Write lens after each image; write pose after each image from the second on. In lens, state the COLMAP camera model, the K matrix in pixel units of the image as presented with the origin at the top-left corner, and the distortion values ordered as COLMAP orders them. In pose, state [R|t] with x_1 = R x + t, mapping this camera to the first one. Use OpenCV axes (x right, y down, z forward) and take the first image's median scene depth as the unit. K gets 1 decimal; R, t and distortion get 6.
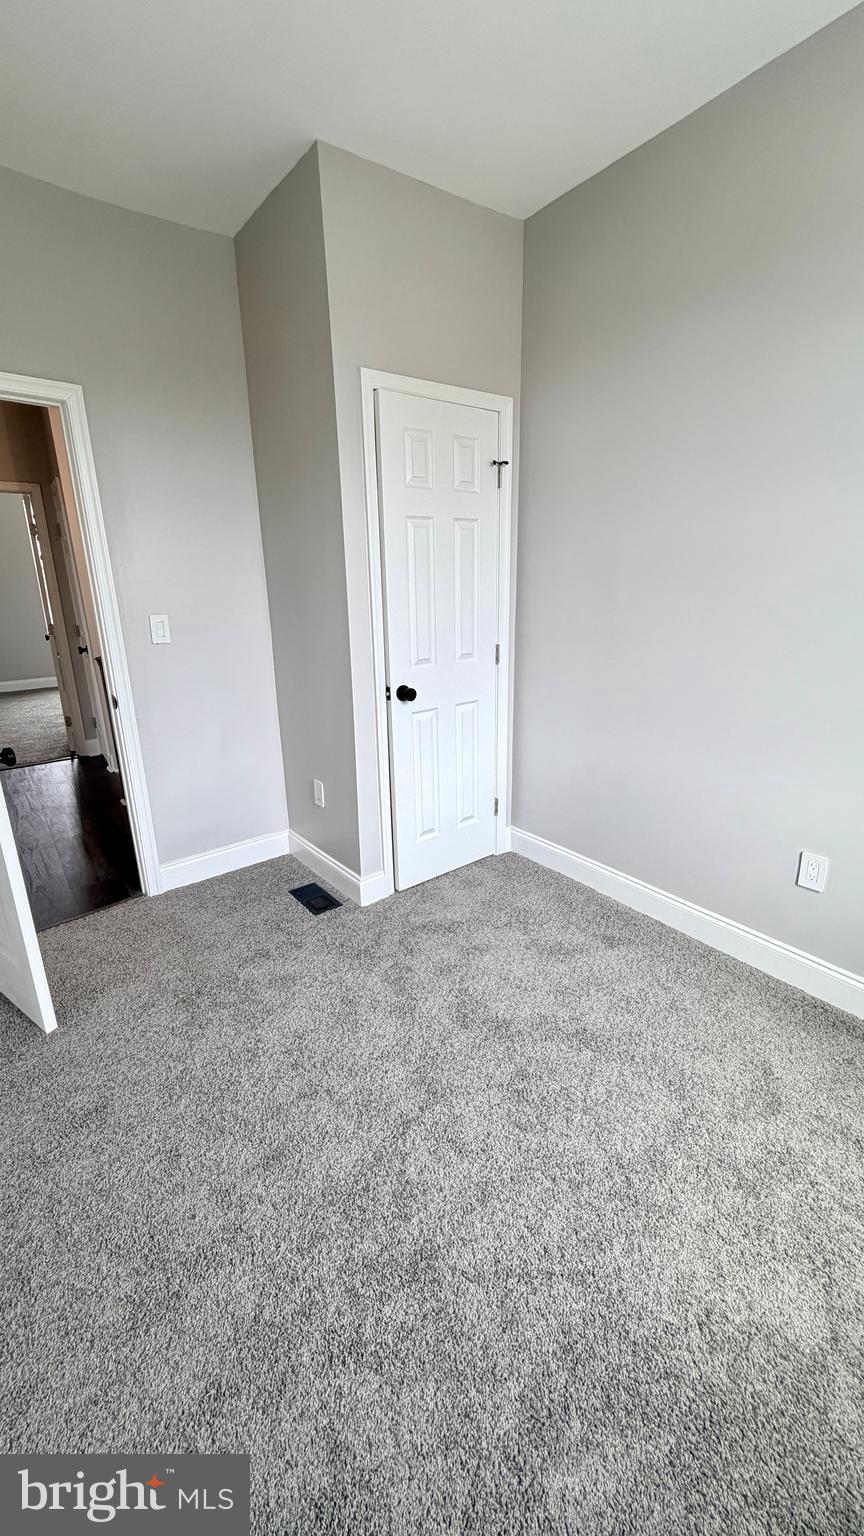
lens RADIAL K [[615.4, 0, 432.0], [0, 615.4, 768.0], [0, 0, 1]] dist [-0.000385, -0.000056]
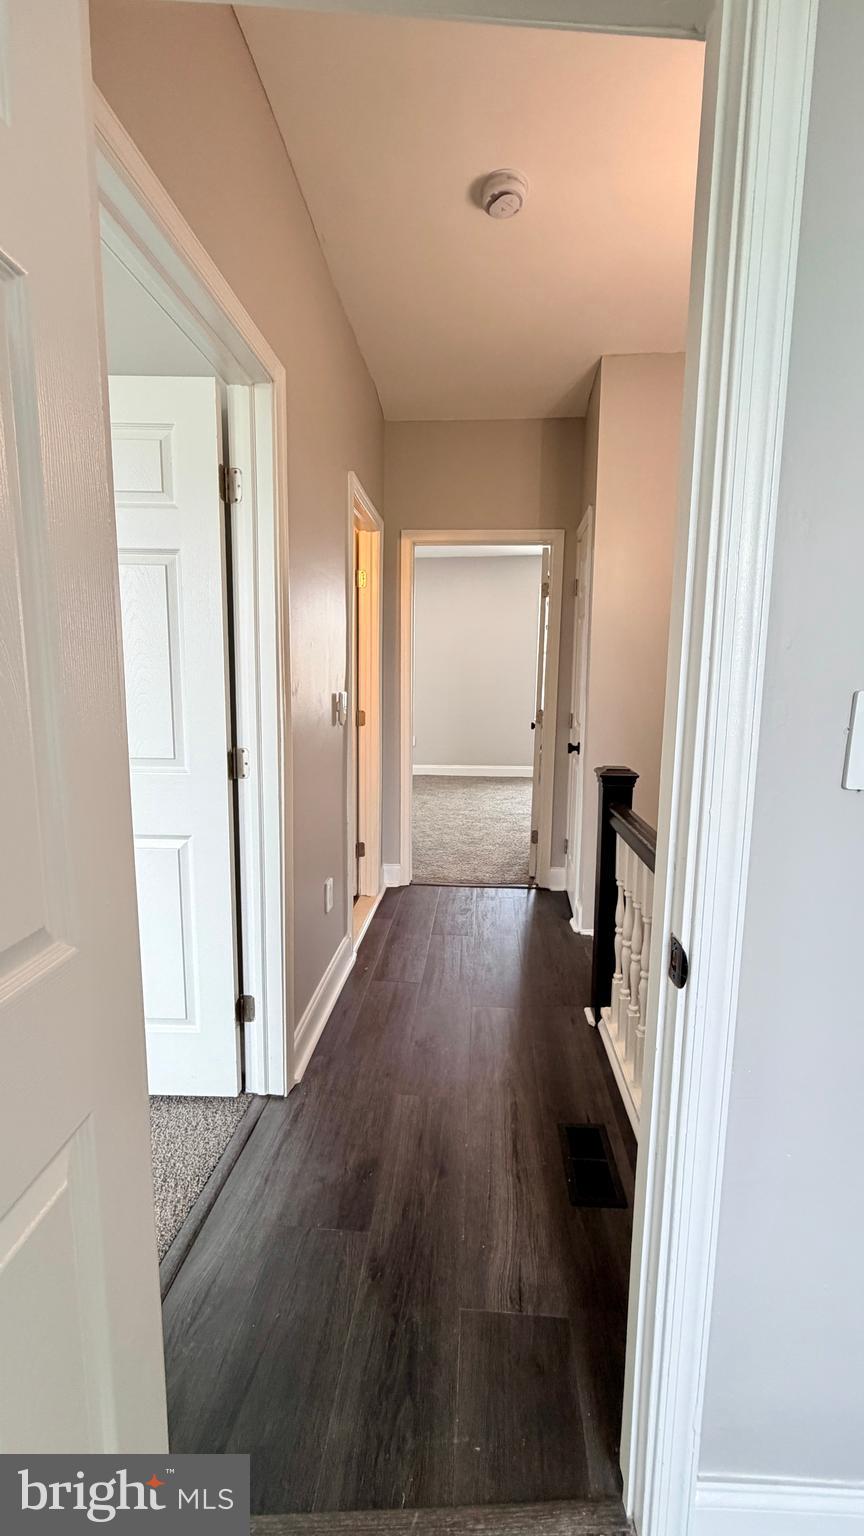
lens RADIAL K [[615.4, 0, 432.0], [0, 615.4, 768.0], [0, 0, 1]] dist [-0.000385, -0.000056]
pose [[0.754286, 0.115613, -0.646286, -0.211955], [-0.211907, 0.974561, -0.072980, -0.076750], [0.621408, 0.192000, 0.759597, 0.338818]]
